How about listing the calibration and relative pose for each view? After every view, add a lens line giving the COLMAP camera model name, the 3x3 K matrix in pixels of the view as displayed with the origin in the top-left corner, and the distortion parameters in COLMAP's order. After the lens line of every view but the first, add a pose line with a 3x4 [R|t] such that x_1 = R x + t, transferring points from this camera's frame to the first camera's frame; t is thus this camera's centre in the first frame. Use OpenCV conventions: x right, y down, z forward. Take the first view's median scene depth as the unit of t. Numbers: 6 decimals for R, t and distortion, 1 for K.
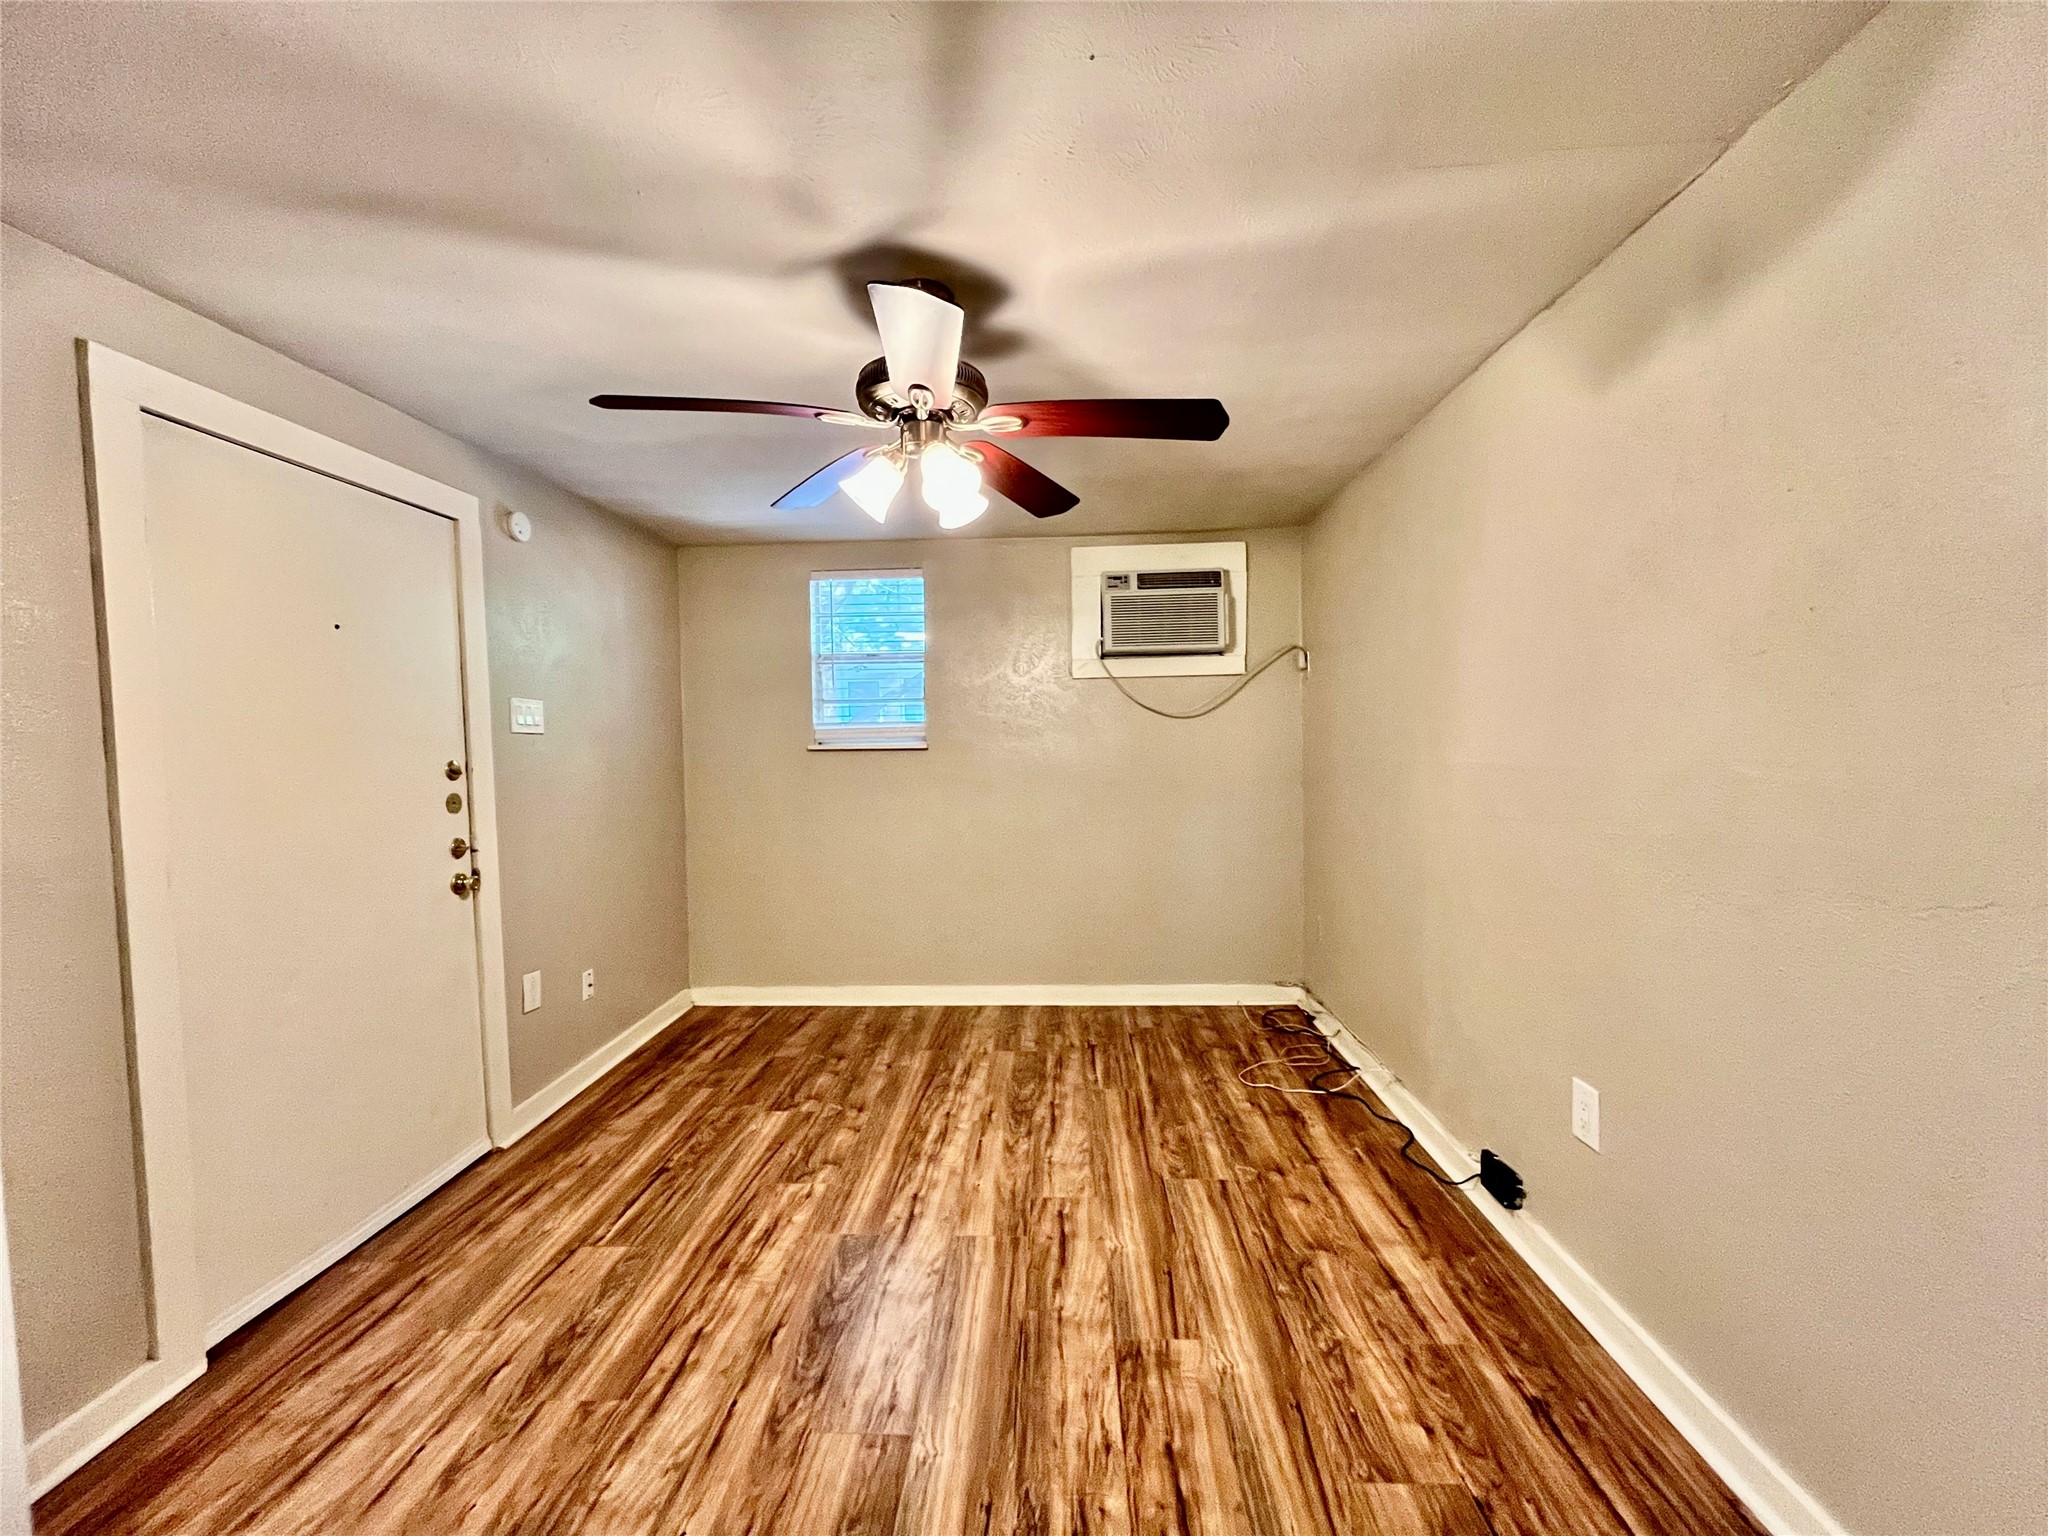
lens RADIAL K [[830.5, 0, 1020.3], [0, 830.5, 767.1], [0, 0, 1]] dist [-0.003017, 0.000571]
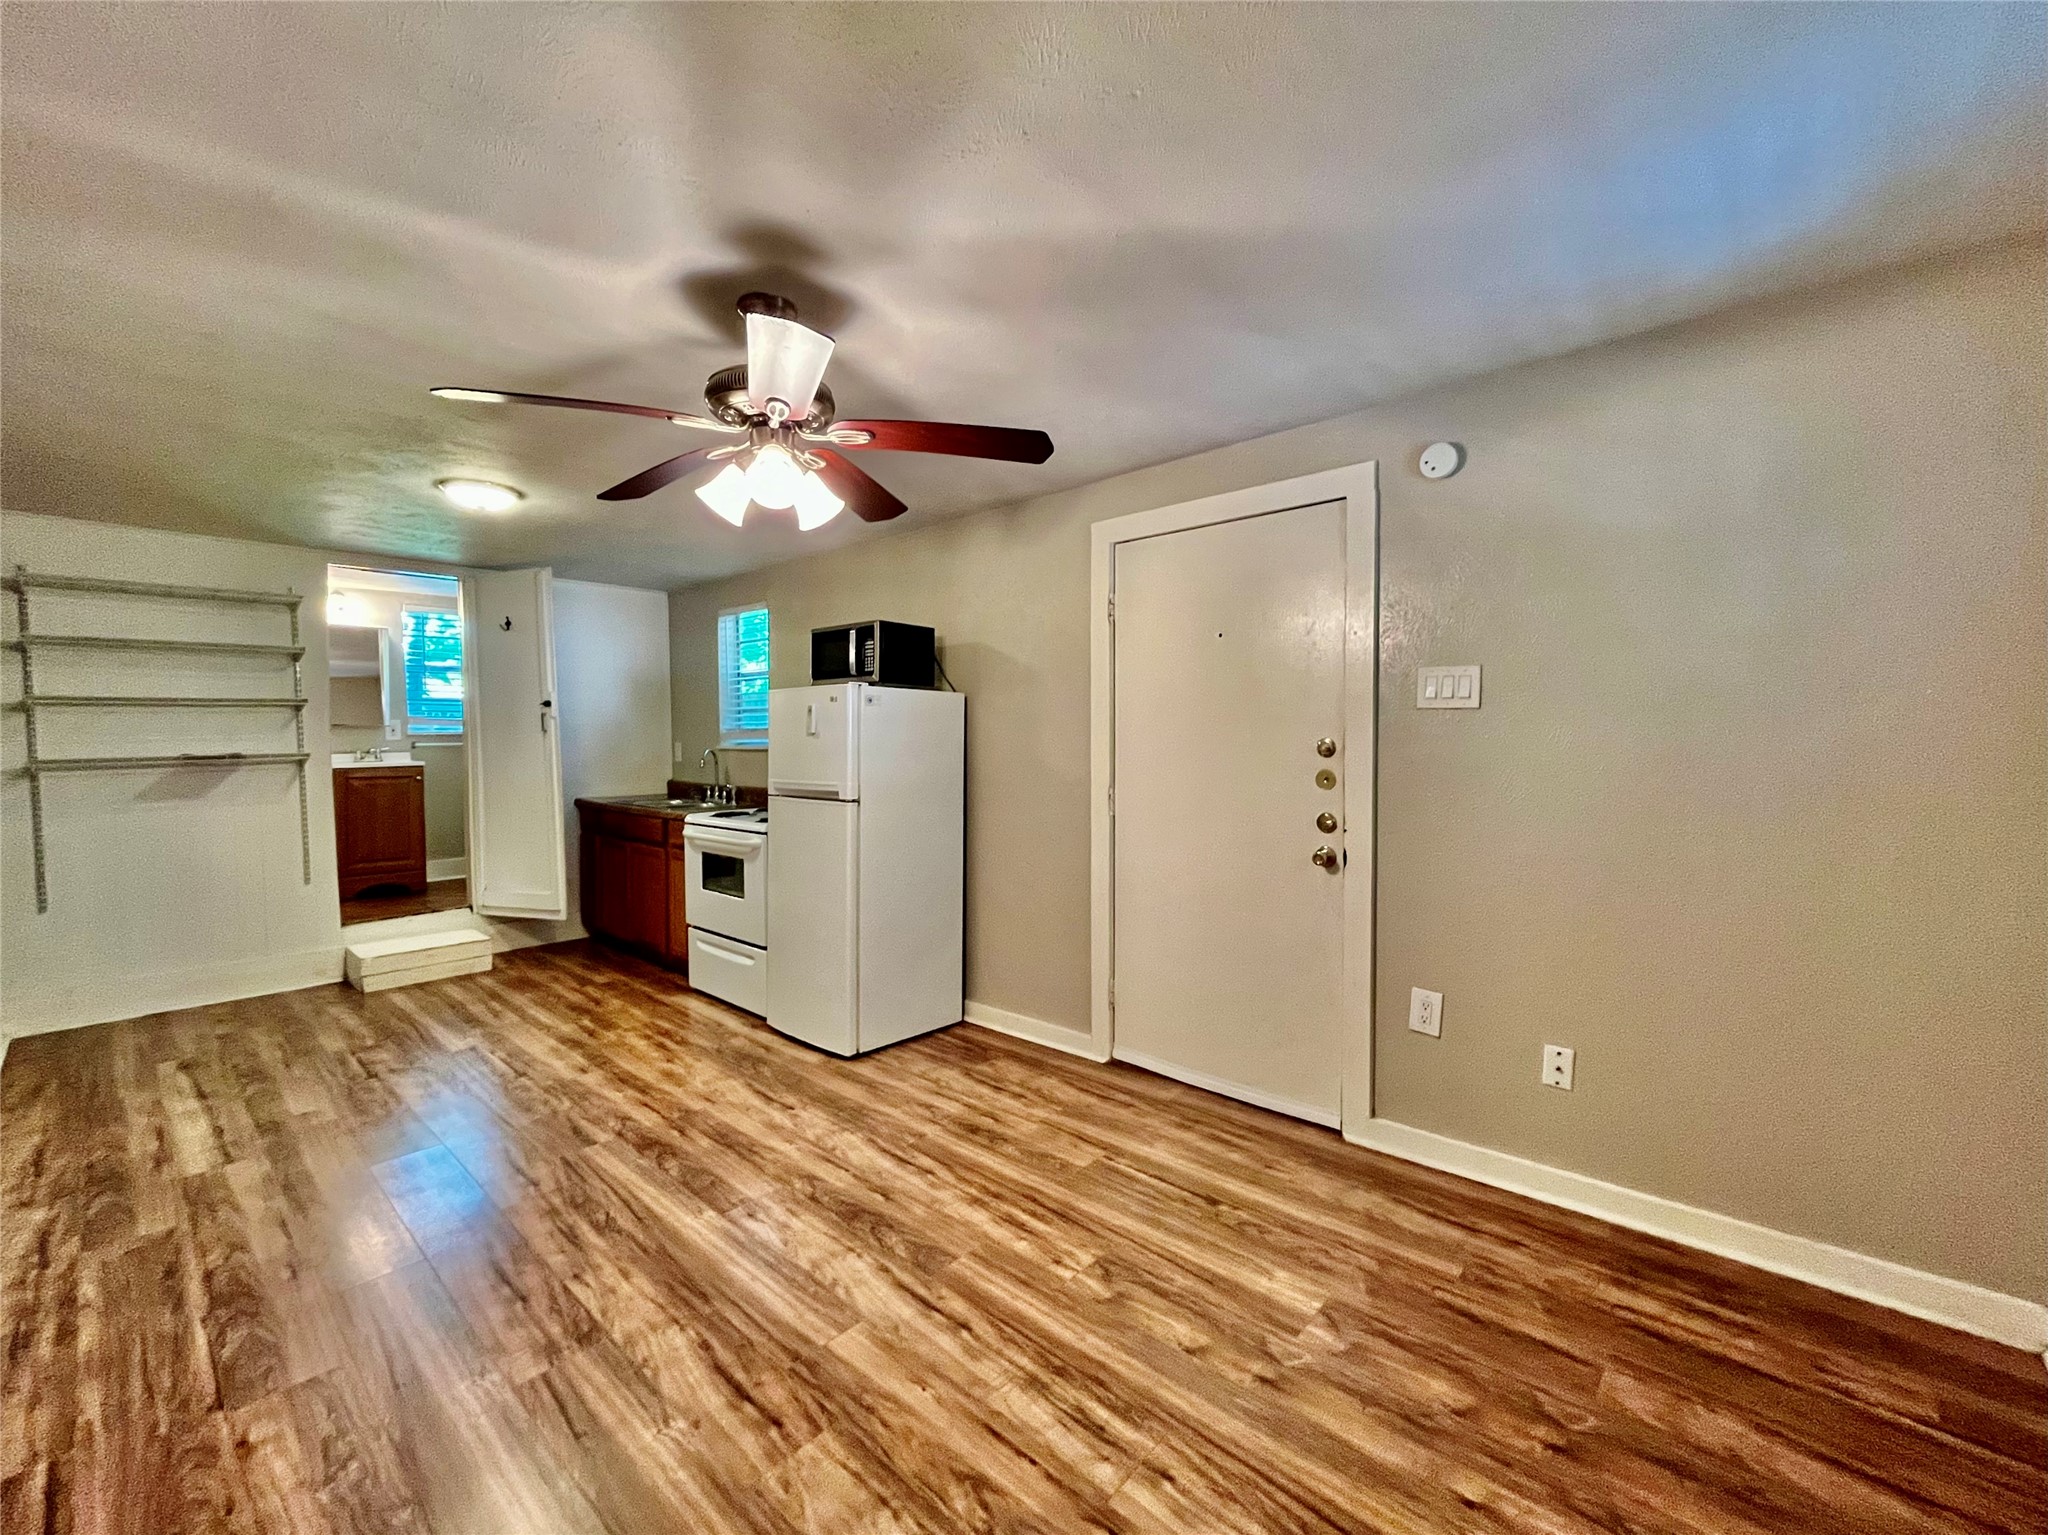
lens RADIAL K [[851.6, 0, 1024.0], [0, 851.6, 767.5], [0, 0, 1]] dist [-0.003757, 0.000019]
pose [[-0.636996, 0.056347, -0.768805, 0.405913], [-0.005759, 0.996949, 0.077840, -0.056128], [0.770846, 0.054011, -0.634728, 1.491136]]
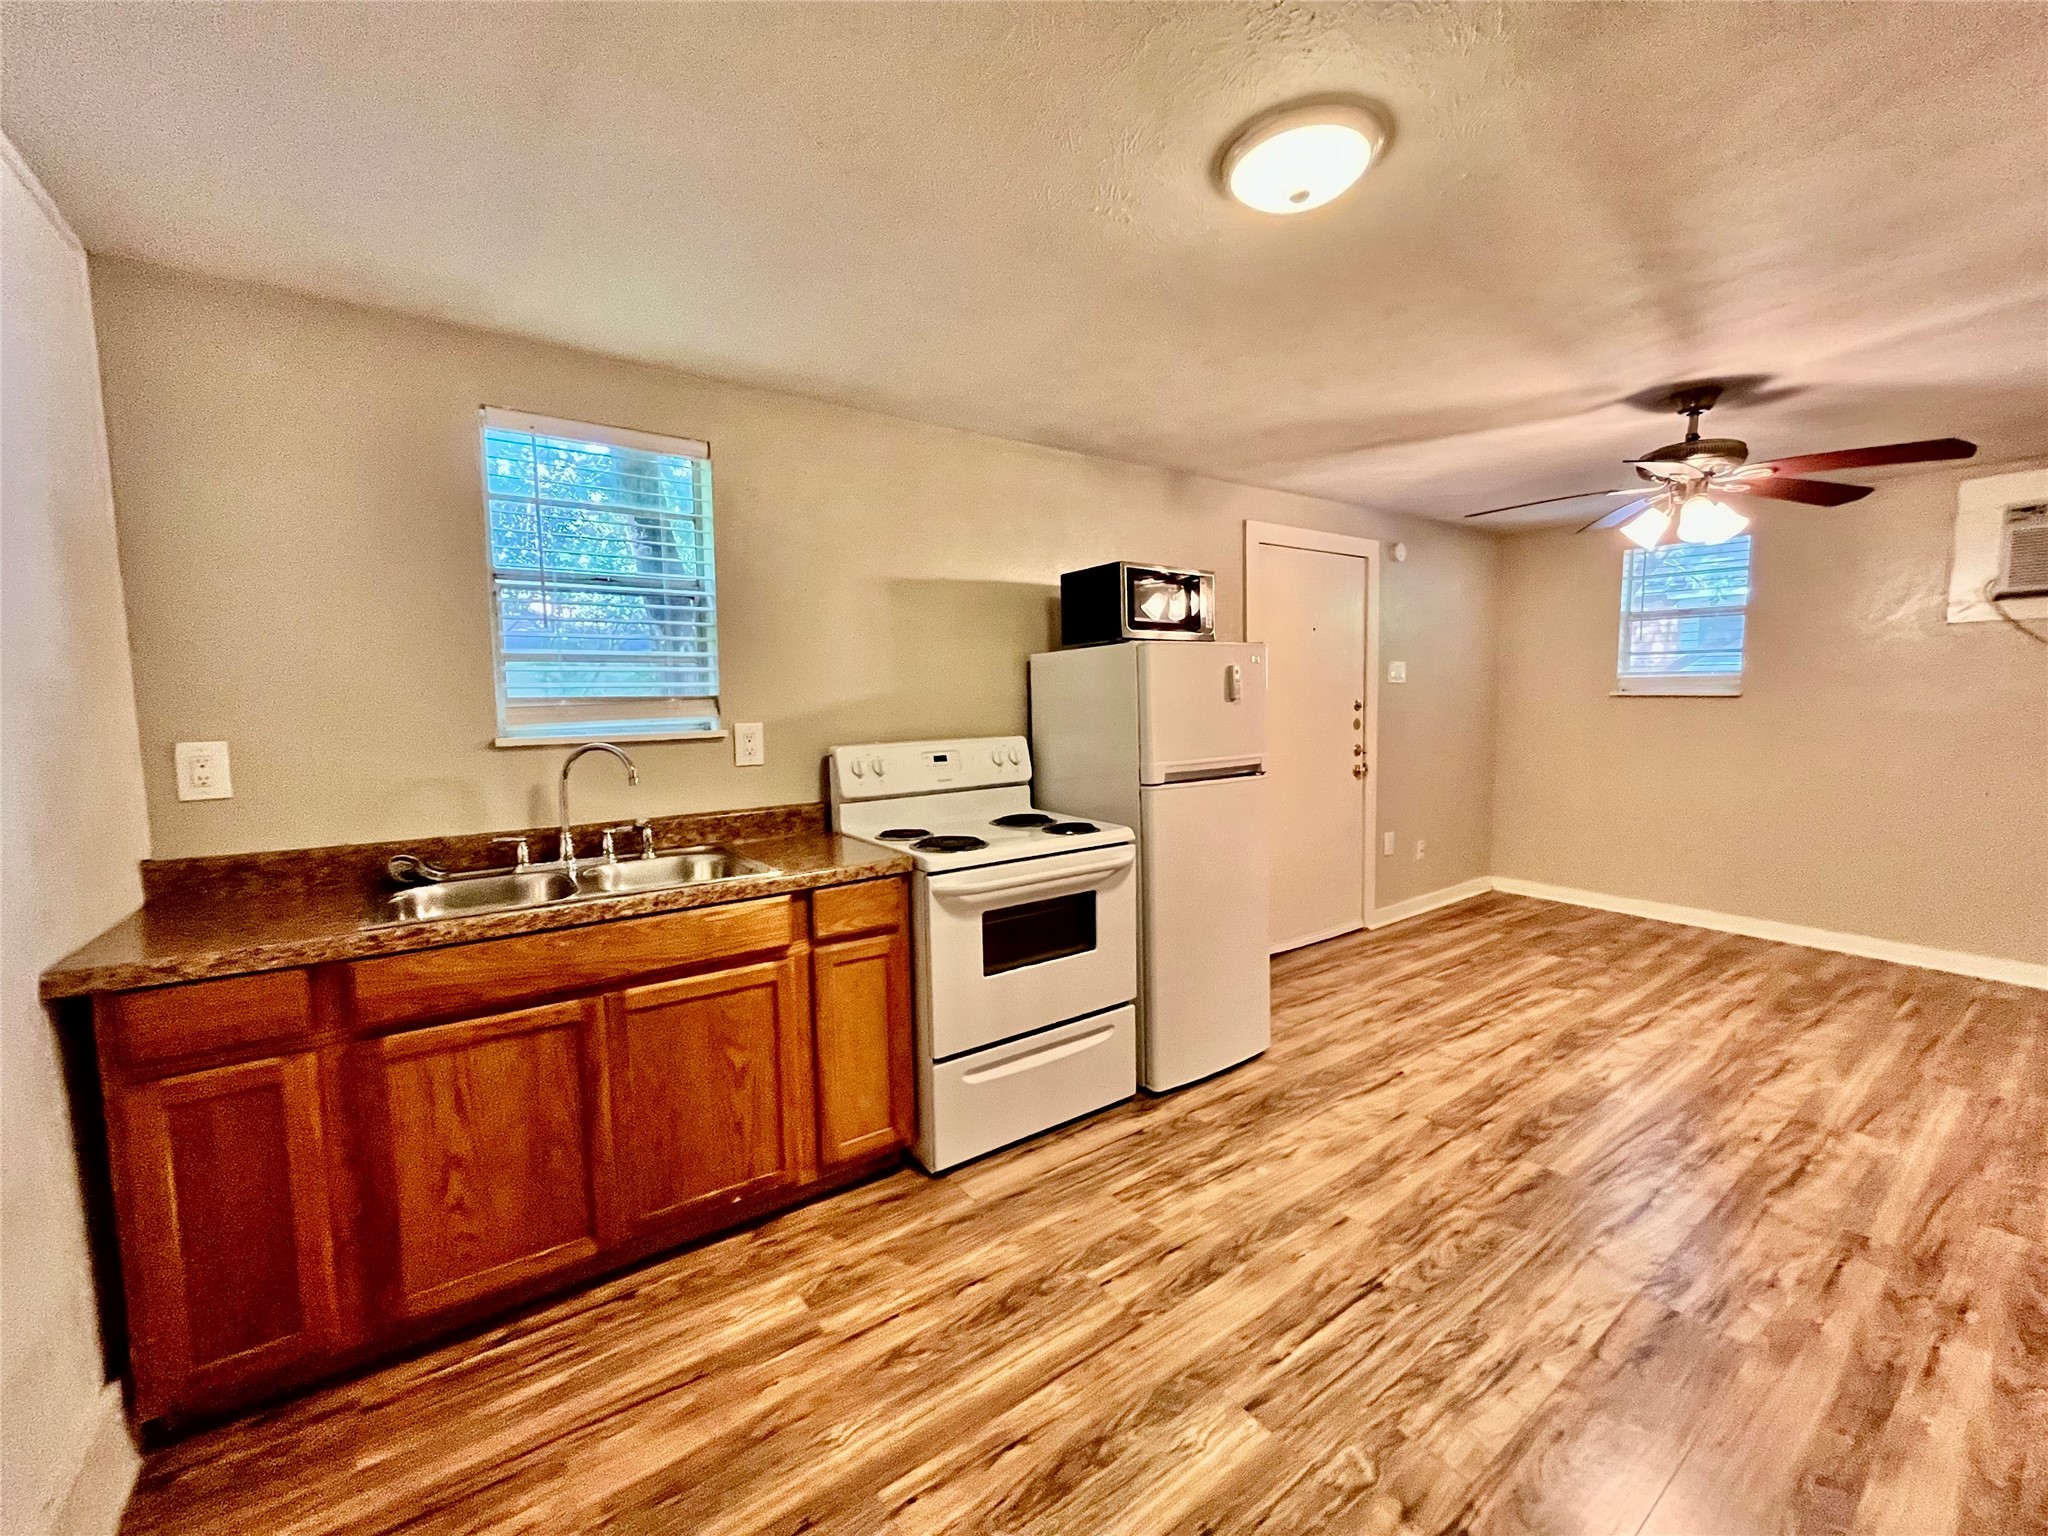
lens RADIAL K [[830.5, 0, 1020.3], [0, 830.5, 767.1], [0, 0, 1]] dist [-0.003017, 0.000571]
pose [[0.621623, 0.081101, -0.779107, 0.259348], [-0.025124, 0.996178, 0.083652, 0.005553], [0.782913, -0.032426, 0.621285, -0.683697]]
